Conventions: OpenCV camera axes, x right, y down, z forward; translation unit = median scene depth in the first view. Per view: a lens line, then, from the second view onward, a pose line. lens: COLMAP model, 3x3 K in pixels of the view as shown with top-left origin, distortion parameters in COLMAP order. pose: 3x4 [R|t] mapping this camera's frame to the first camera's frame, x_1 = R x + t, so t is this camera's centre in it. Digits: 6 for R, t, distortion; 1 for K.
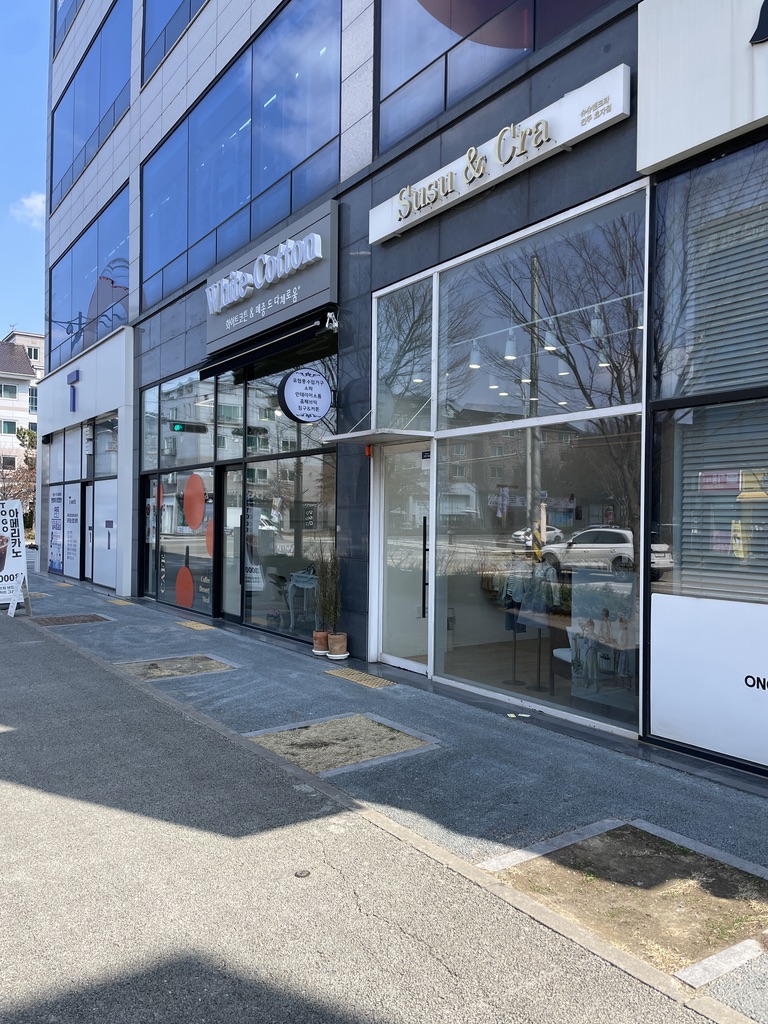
lens RADIAL K [[789.4, 0, 384.0], [0, 789.4, 512.0], [0, 0, 1]] dist [0.093194, -0.125137]
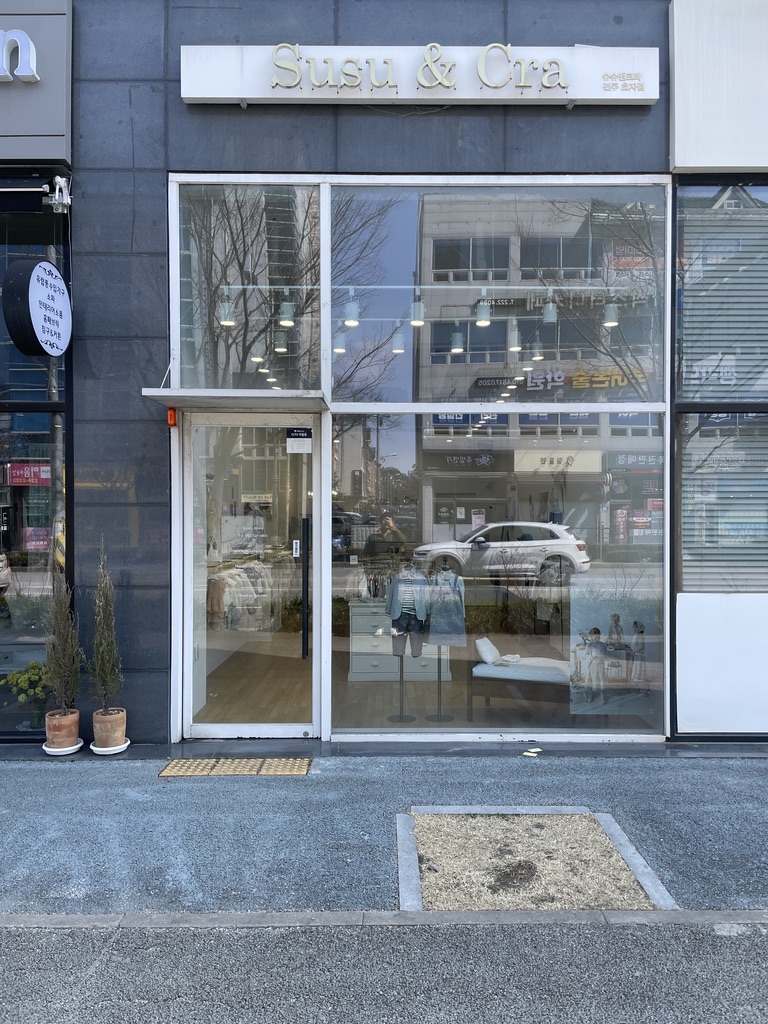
lens RADIAL K [[789.4, 0, 384.0], [0, 789.4, 512.0], [0, 0, 1]] dist [0.093194, -0.125137]
pose [[0.555113, -0.007082, 0.831745, -0.637999], [-0.001280, 0.999955, 0.009368, -0.008152], [-0.831774, -0.006265, 0.555079, 0.676469]]
